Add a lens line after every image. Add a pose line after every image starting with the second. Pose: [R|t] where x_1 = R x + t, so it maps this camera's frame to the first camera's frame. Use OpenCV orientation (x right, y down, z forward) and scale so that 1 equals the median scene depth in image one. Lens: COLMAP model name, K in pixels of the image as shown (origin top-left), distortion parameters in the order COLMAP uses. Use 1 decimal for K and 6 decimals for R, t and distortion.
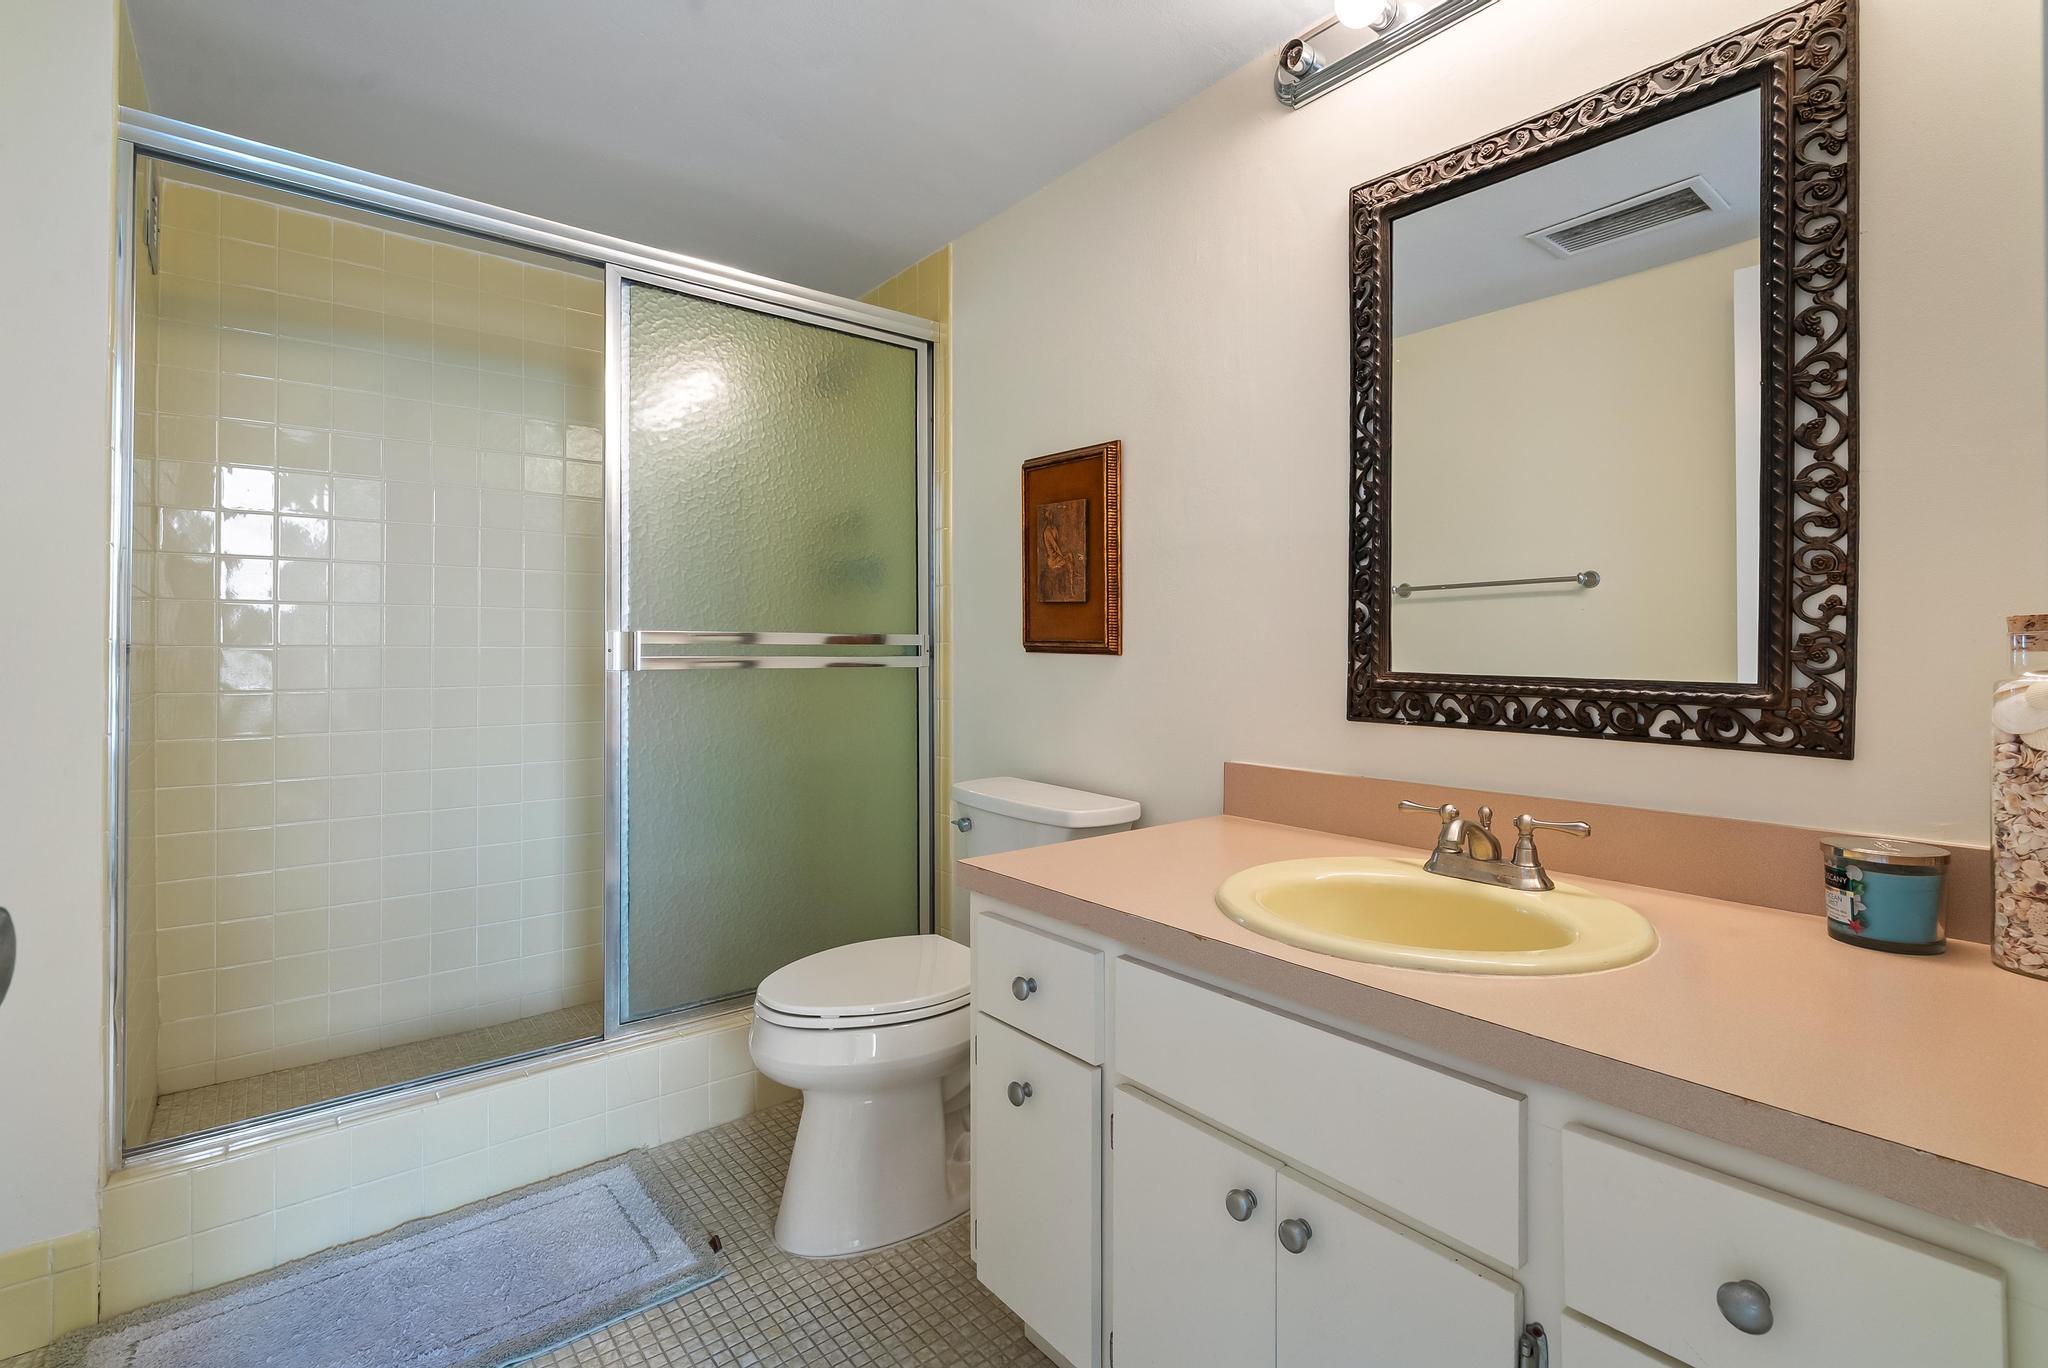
lens RADIAL K [[910.3, 0, 1041.1], [0, 910.3, 645.1], [0, 0, 1]] dist [0.000094, 0.001473]
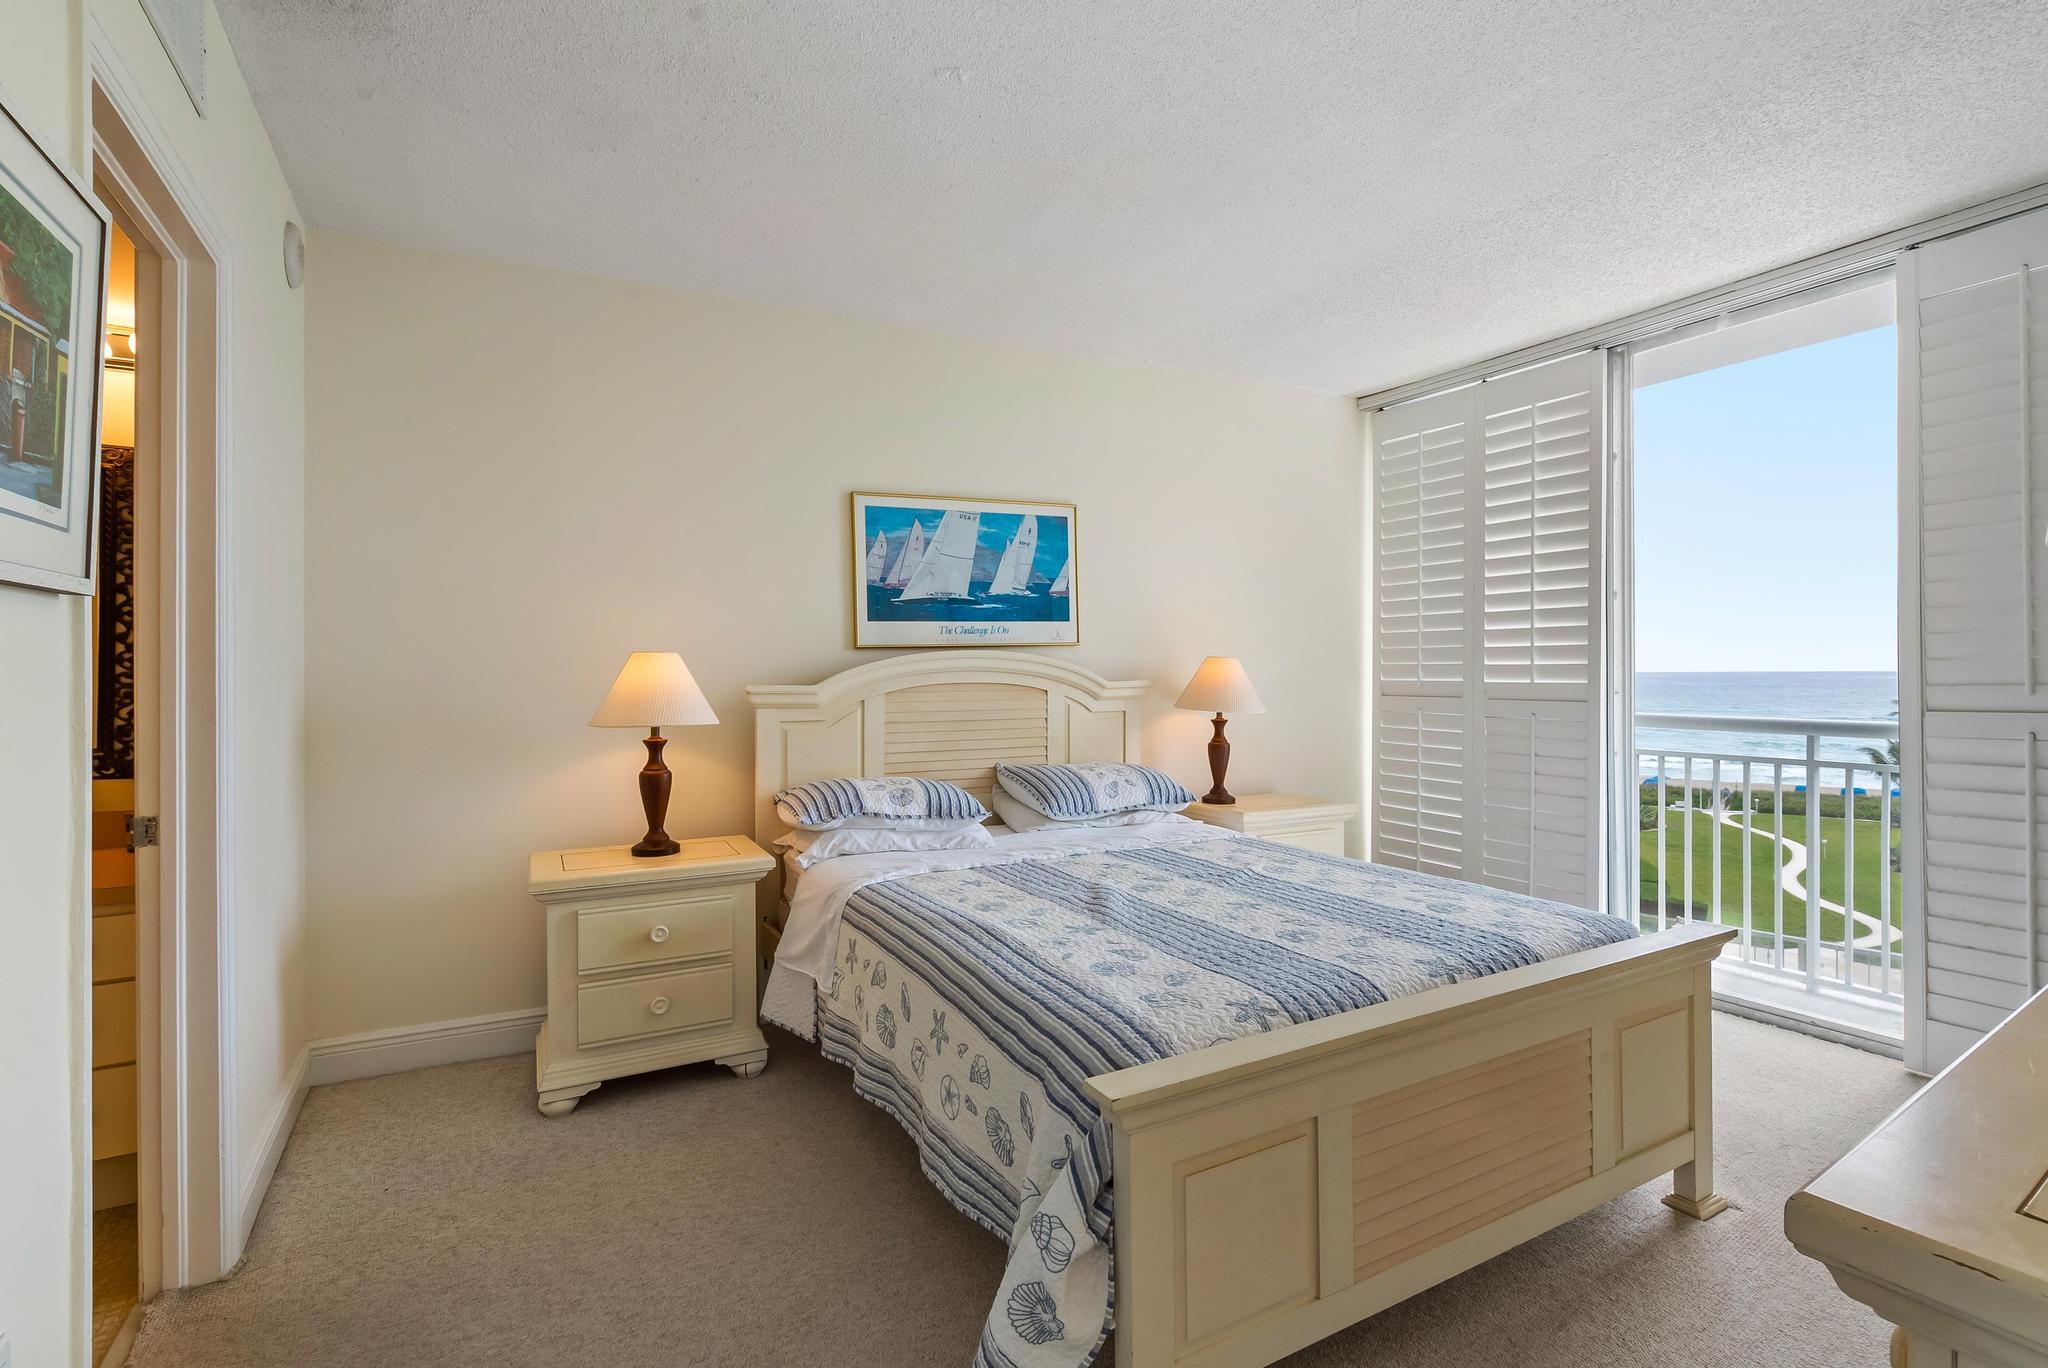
lens RADIAL K [[910.3, 0, 1003.7], [0, 910.3, 674.9], [0, 0, 1]] dist [0.000094, 0.001473]
pose [[0.143081, 0.002295, 0.989708, -0.997696], [-0.004822, 0.999987, -0.001622, -0.131629], [-0.989699, -0.004541, 0.143090, -1.370504]]
